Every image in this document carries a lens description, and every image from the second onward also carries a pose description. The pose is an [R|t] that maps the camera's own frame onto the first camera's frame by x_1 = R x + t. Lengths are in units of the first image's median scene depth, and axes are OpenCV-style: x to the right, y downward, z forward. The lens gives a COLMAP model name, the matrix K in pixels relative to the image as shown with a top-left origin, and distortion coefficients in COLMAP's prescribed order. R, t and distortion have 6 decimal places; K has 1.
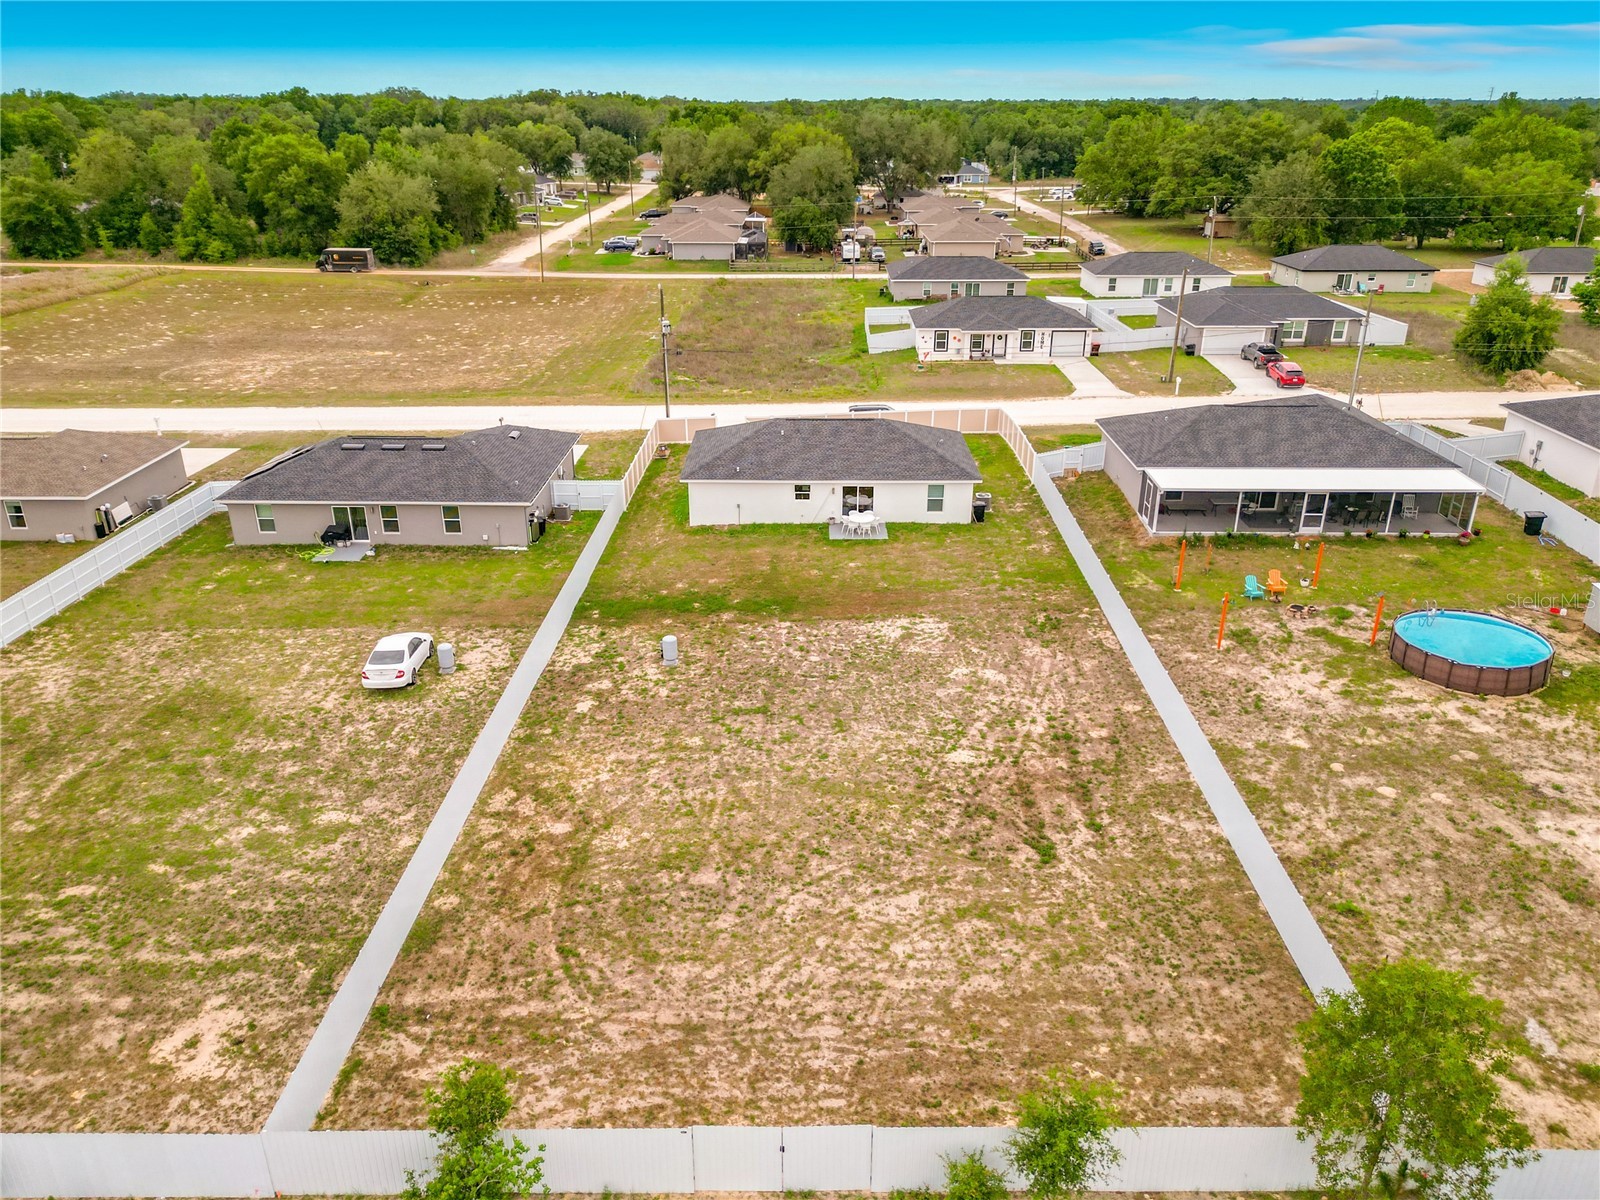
lens RADIAL K [[1166.7, 0, 797.9], [0, 1166.7, 606.1], [0, 0, 1]] dist [0.062140, -0.079261]
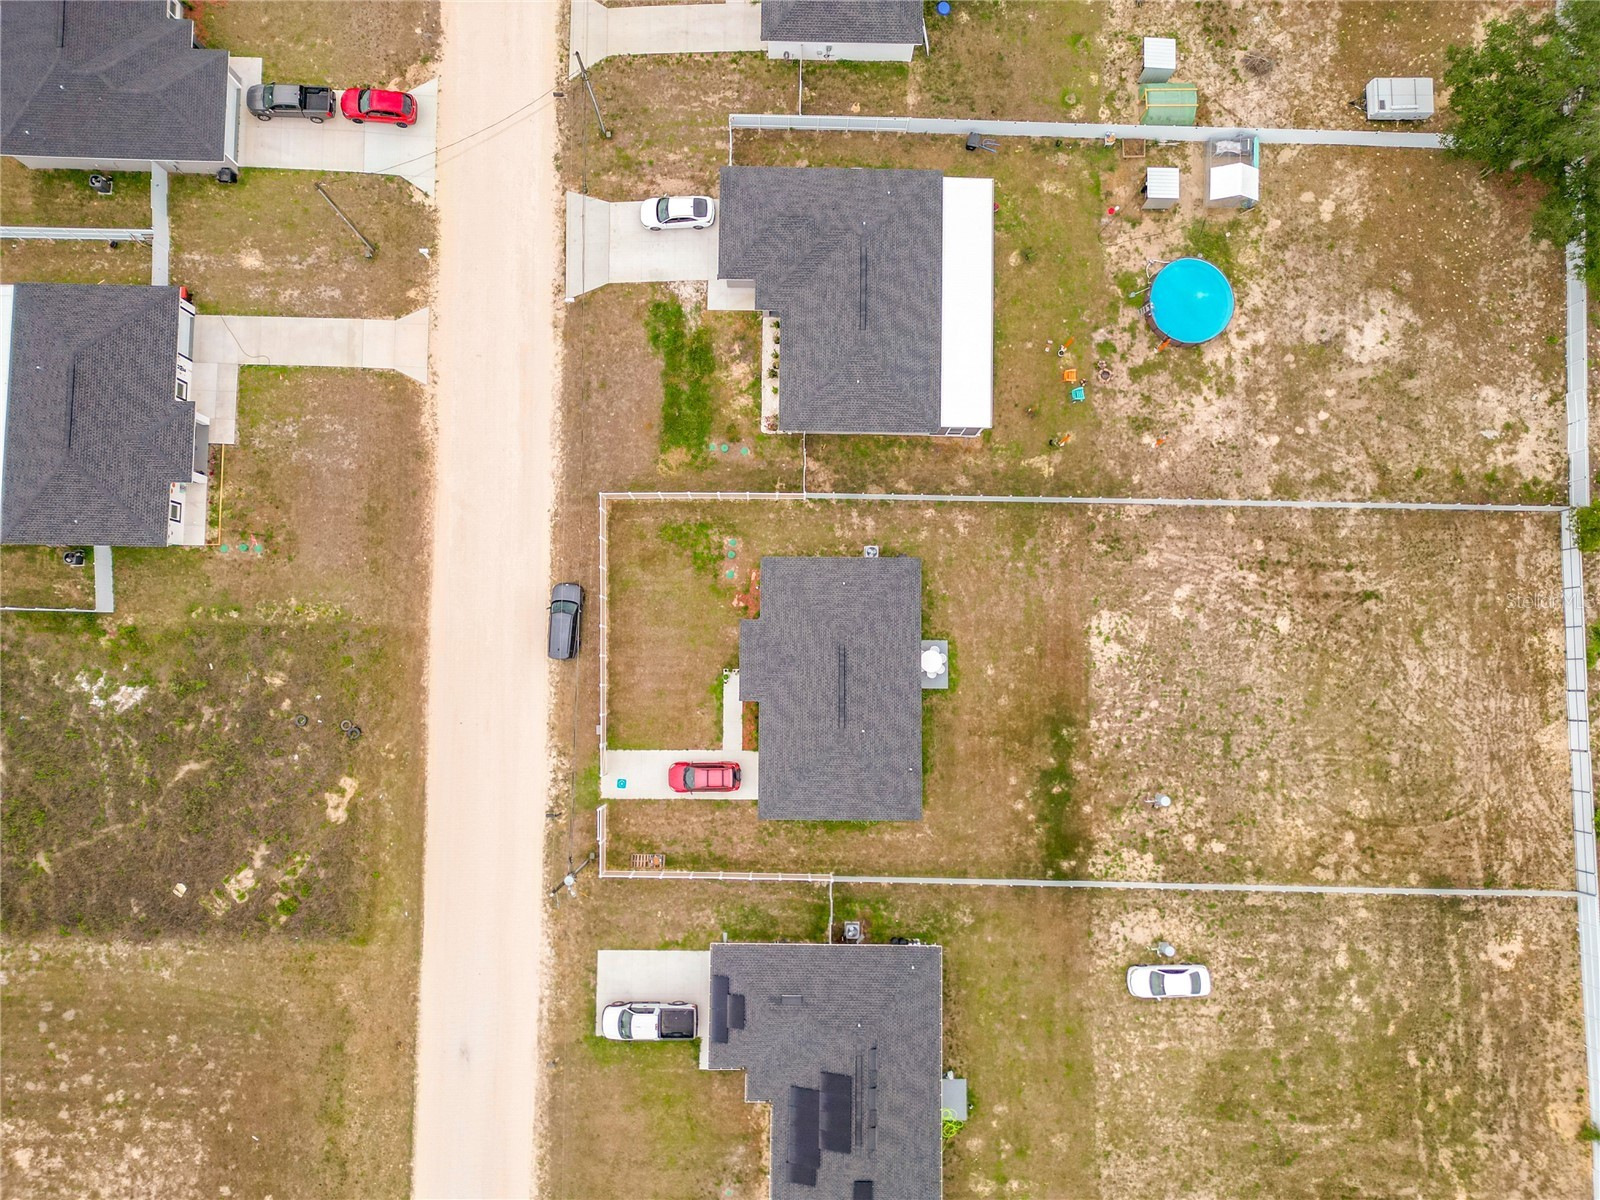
lens RADIAL K [[1132.6, 0, 797.1], [0, 1132.6, 606.9], [0, 0, 1]] dist [0.066950, -0.067648]
pose [[-0.001470, -0.997090, 0.076221, 0.022560], [0.378335, 0.070001, 0.923018, -1.225012], [-0.925667, 0.030193, 0.377131, 0.701062]]
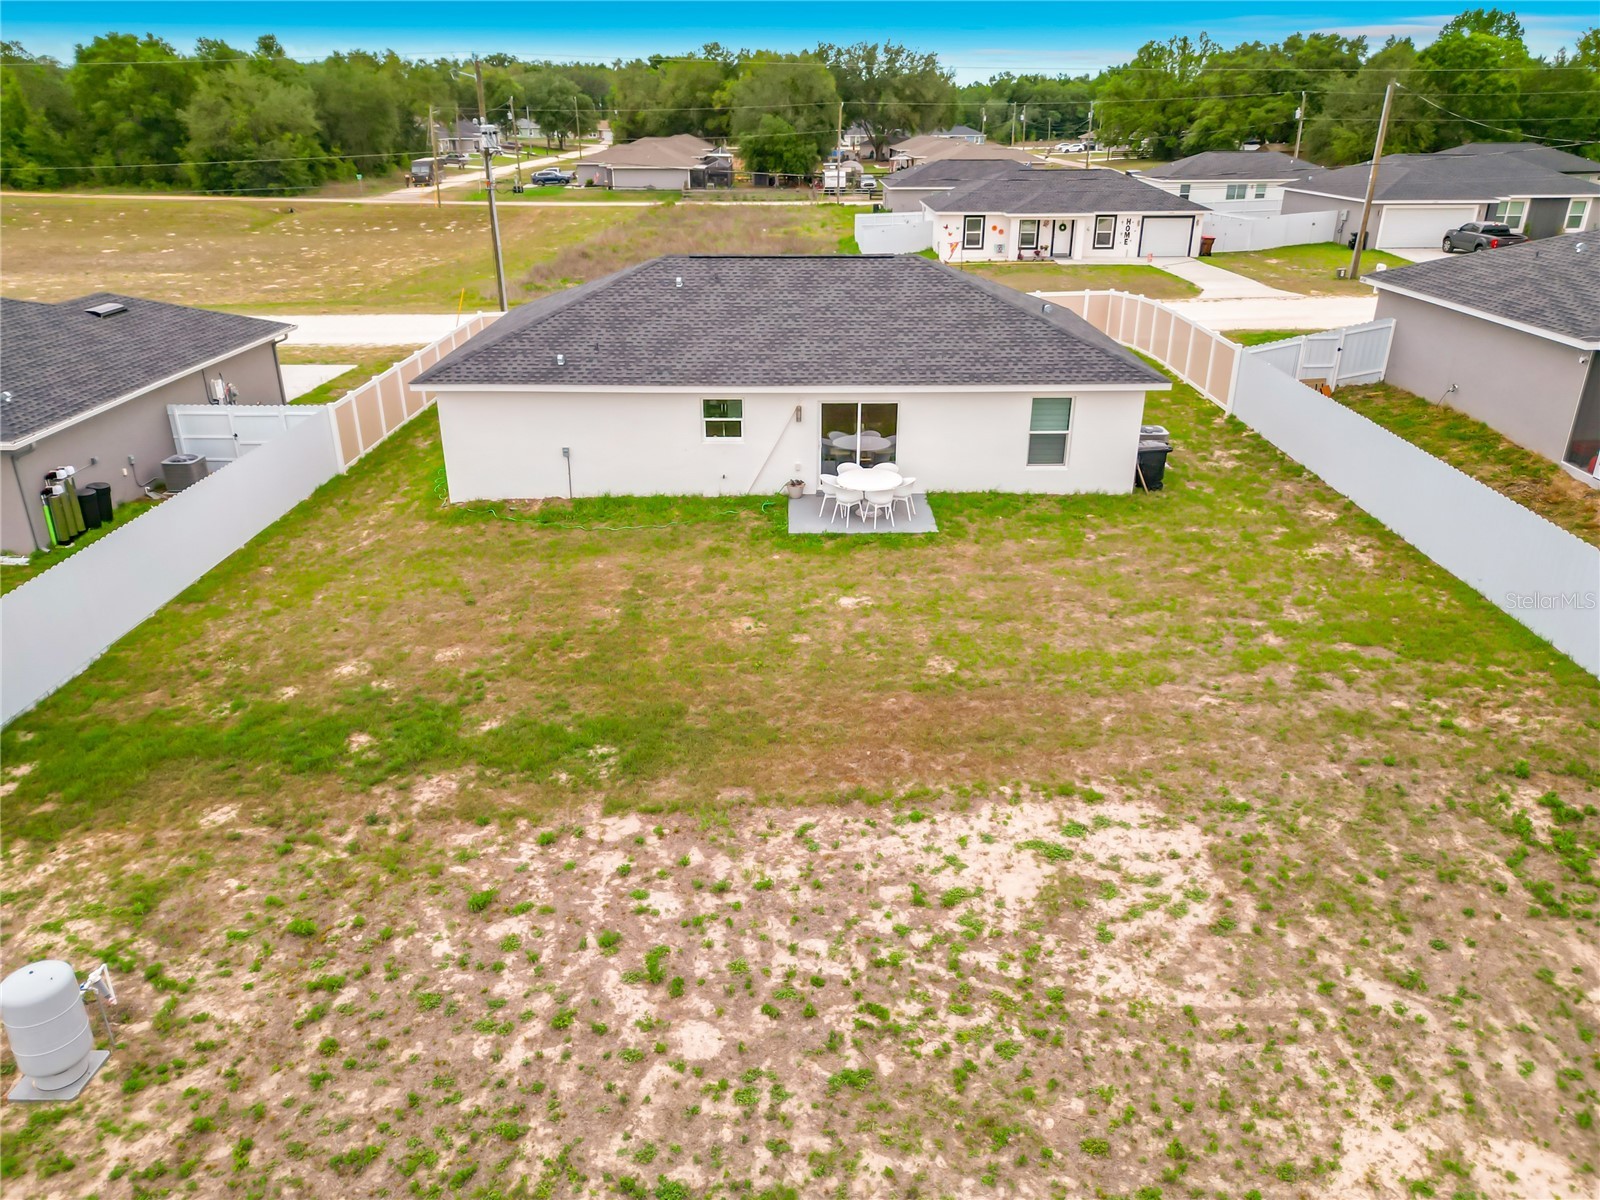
lens RADIAL K [[1132.6, 0, 797.1], [0, 1132.6, 606.9], [0, 0, 1]] dist [0.066950, -0.067648]
pose [[0.999917, -0.005778, 0.011511, 0.025683], [0.005733, 0.999976, 0.003976, -0.034398], [-0.011534, -0.003909, 0.999926, 0.623687]]
